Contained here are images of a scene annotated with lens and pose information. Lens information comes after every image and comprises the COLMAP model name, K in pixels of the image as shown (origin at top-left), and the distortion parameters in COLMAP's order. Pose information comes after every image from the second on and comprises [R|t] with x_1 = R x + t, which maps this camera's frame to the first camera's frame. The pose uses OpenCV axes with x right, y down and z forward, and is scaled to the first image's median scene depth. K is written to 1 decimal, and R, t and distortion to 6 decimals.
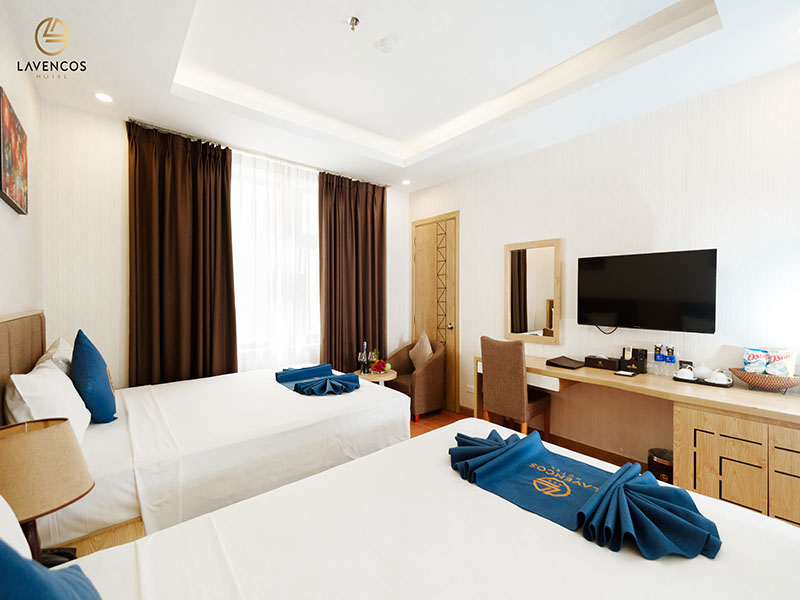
lens RADIAL K [[351.3, 0, 400.6], [0, 351.3, 295.3], [0, 0, 1]] dist [-0.002255, -0.000112]
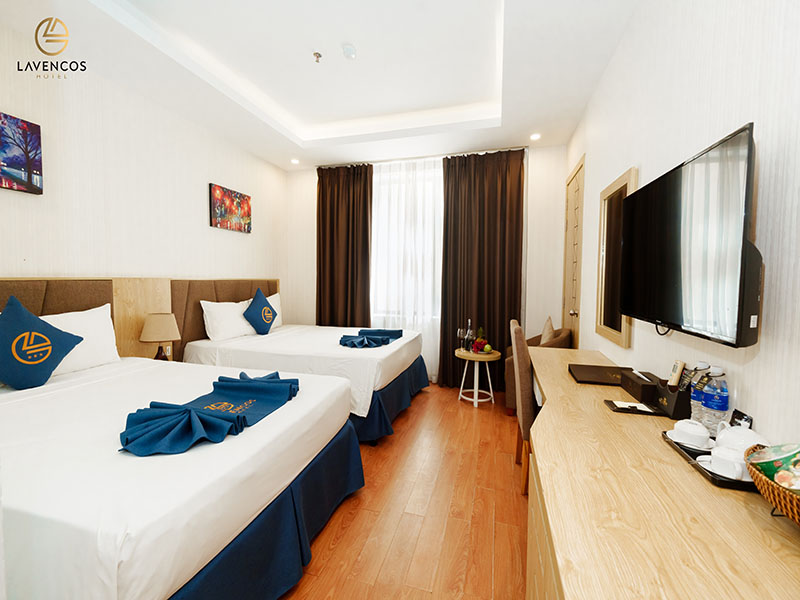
lens RADIAL K [[345.1, 0, 388.8], [0, 345.1, 300.7], [0, 0, 1]] dist [-0.011087, 0.000471]
pose [[0.545861, 0.056310, -0.835981, 0.612358], [-0.007623, 0.998032, 0.062248, 0.021817], [0.837841, -0.027606, 0.545216, 0.283865]]
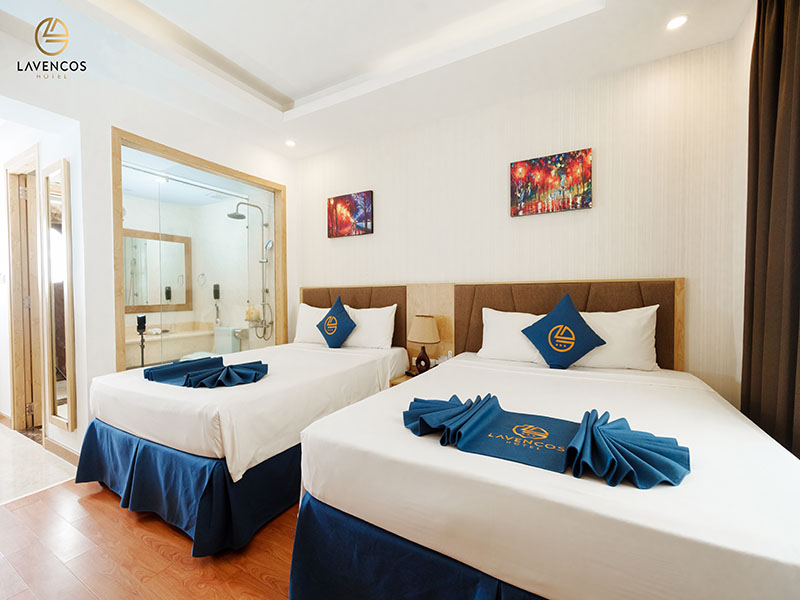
lens RADIAL K [[341.8, 0, 400.0], [0, 341.8, 300.0], [0, 0, 1]] dist [-0.002092, -0.000384]
pose [[-0.934397, 0.038049, -0.354196, 0.041203], [0.024360, 0.998777, 0.043027, 0.025904], [0.355400, 0.031576, -0.934181, 1.035324]]
